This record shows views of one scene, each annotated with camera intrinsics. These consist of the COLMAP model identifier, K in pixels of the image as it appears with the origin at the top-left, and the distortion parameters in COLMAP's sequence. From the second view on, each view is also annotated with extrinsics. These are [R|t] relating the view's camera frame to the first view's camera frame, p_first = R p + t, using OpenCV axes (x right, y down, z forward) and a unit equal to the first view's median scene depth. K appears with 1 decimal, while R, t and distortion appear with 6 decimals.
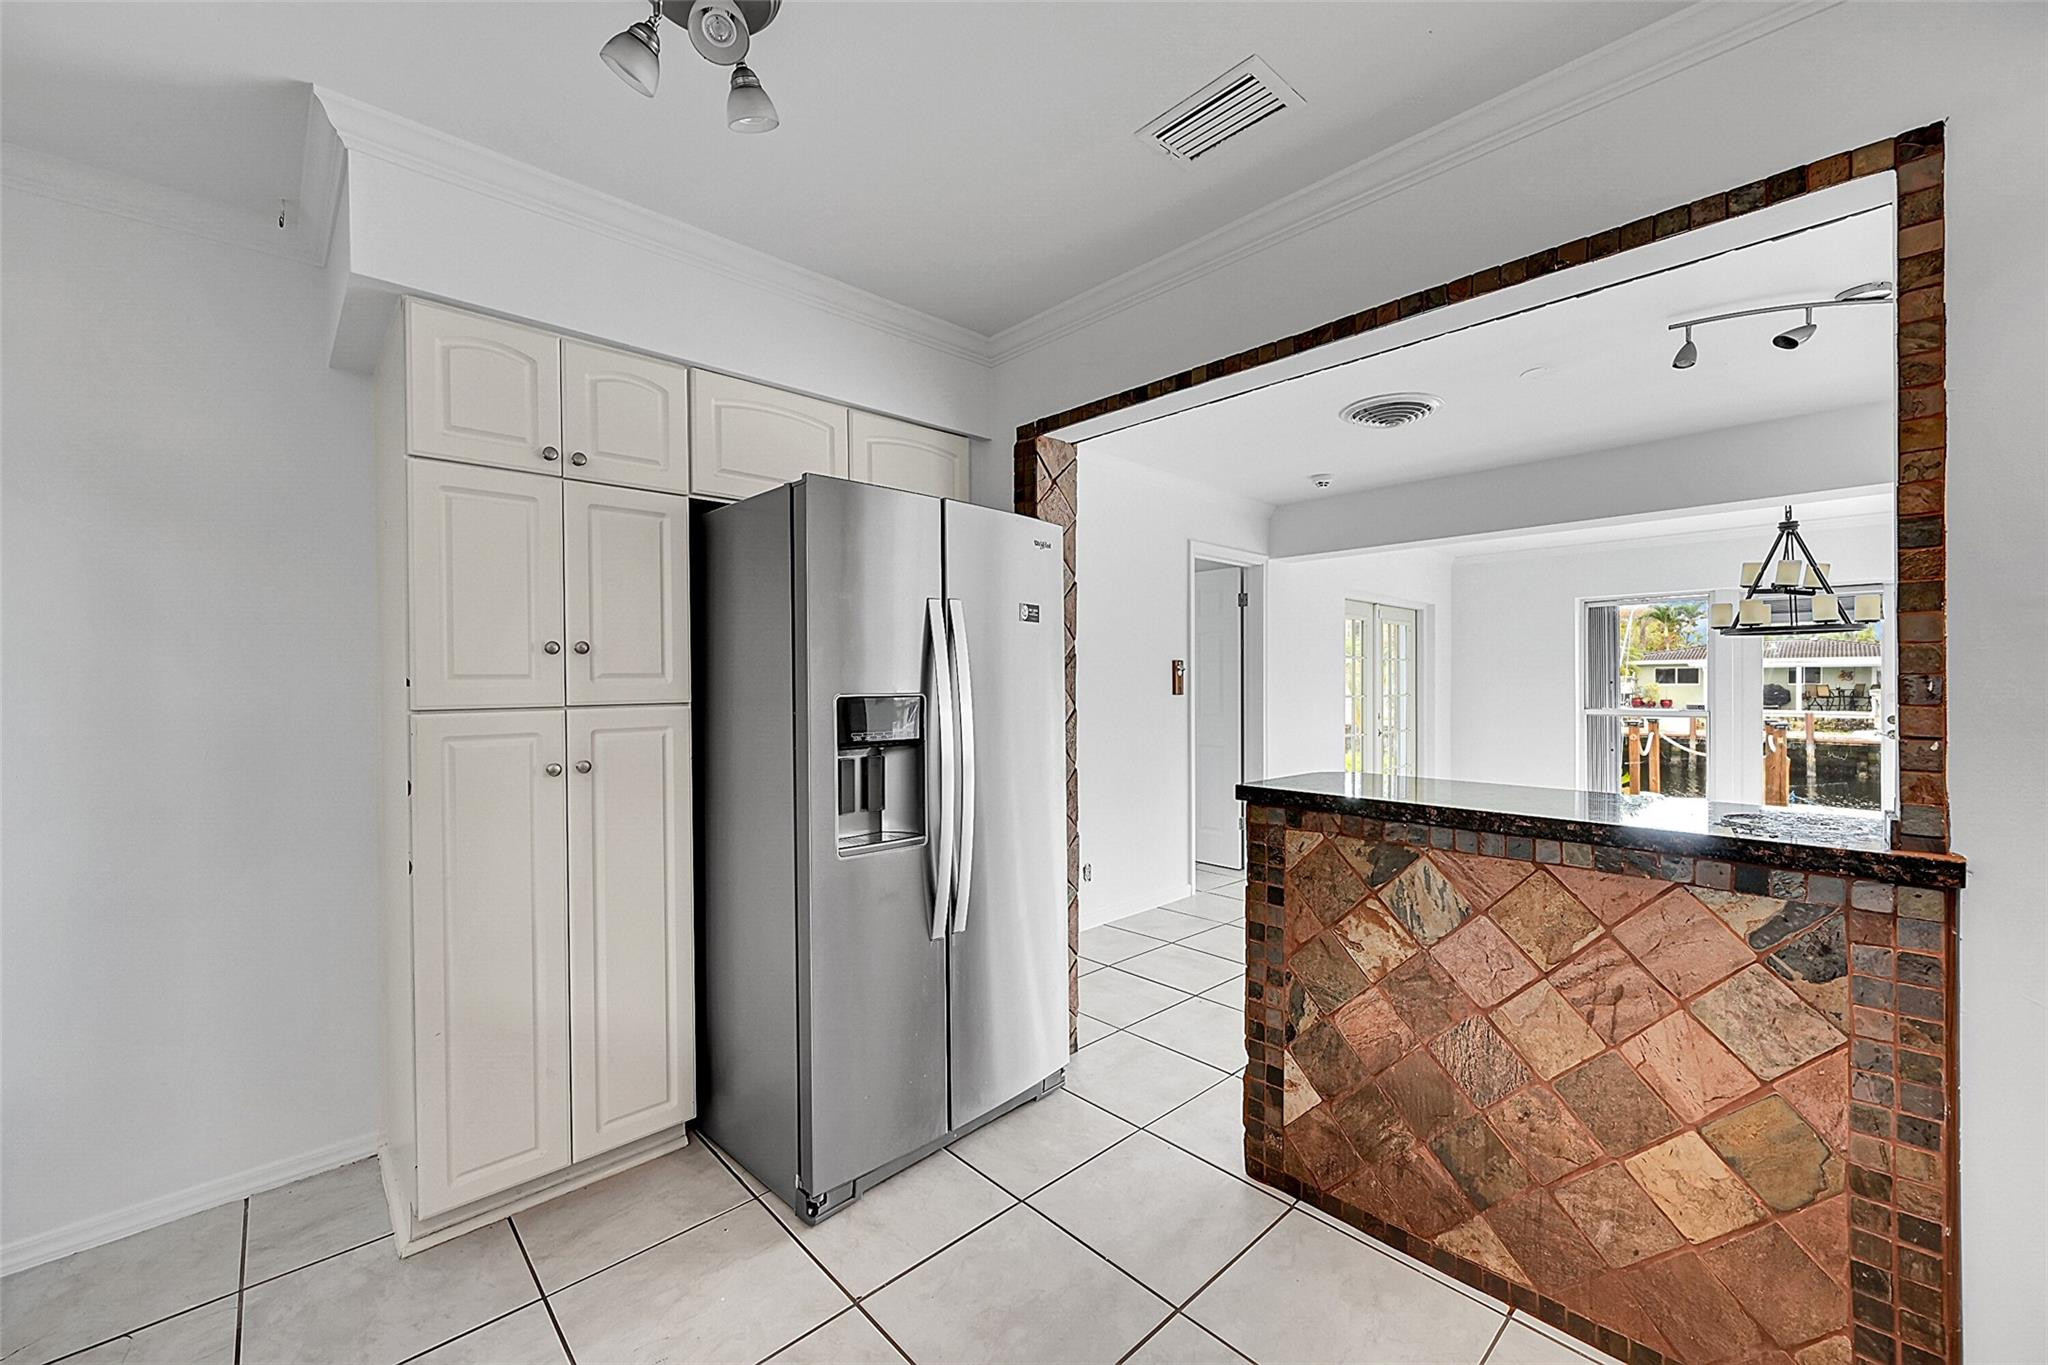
lens RADIAL K [[805.0, 0, 1023.5], [0, 805.0, 686.9], [0, 0, 1]] dist [-0.000519, 0.000784]
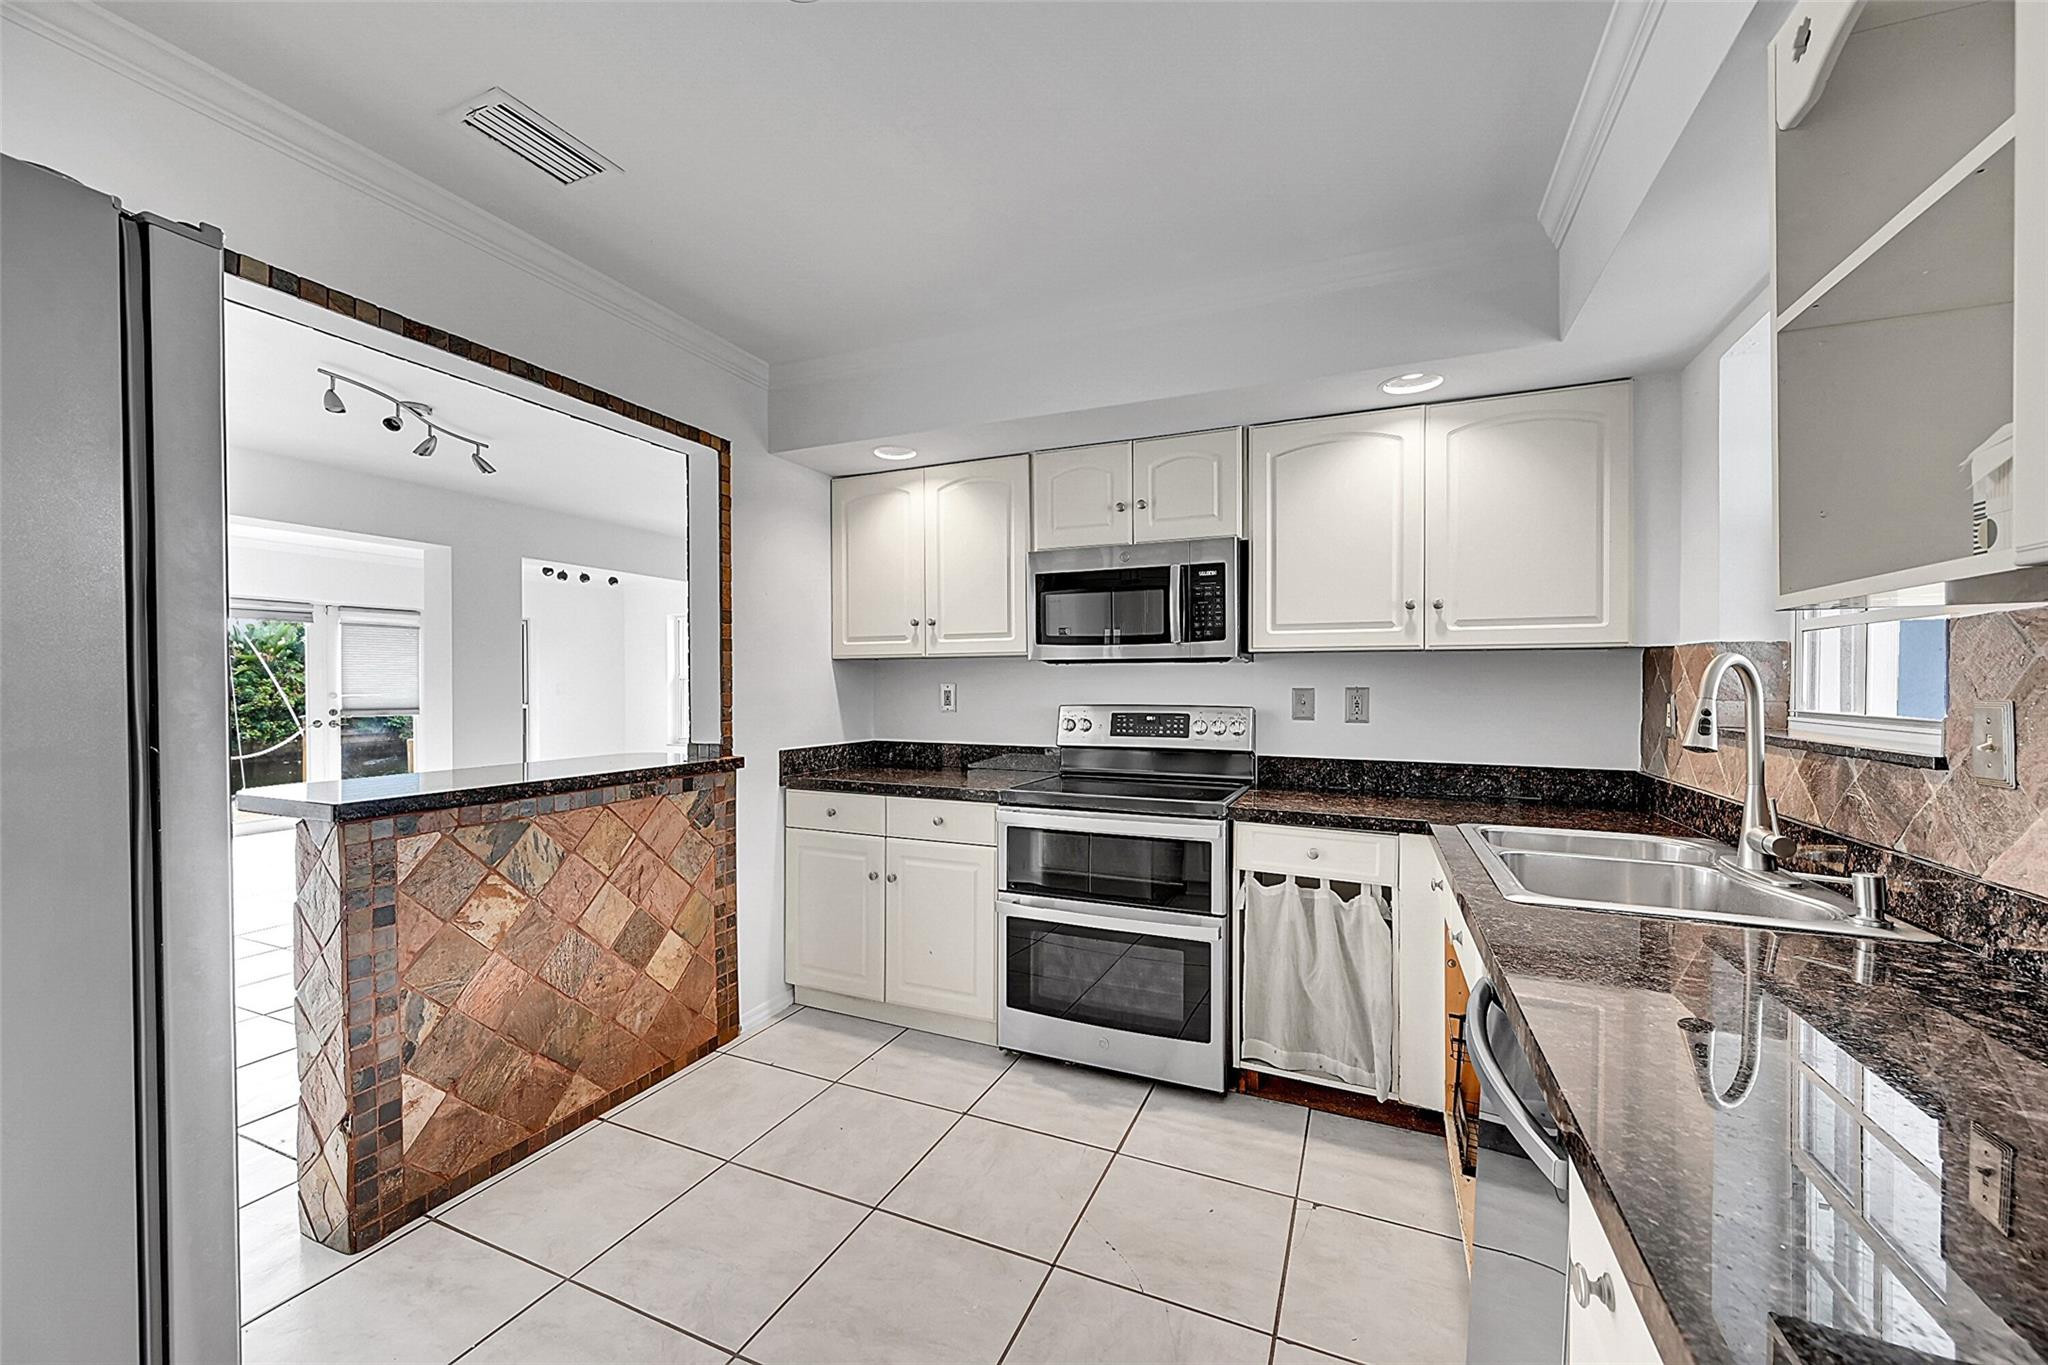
lens RADIAL K [[805.0, 0, 1022.3], [0, 805.0, 688.7], [0, 0, 1]] dist [-0.000519, 0.000784]
pose [[-0.394081, -0.005072, 0.919062, -0.959895], [0.007180, 0.999937, 0.008597, -0.001011], [-0.919048, 0.009987, -0.394020, 0.821829]]
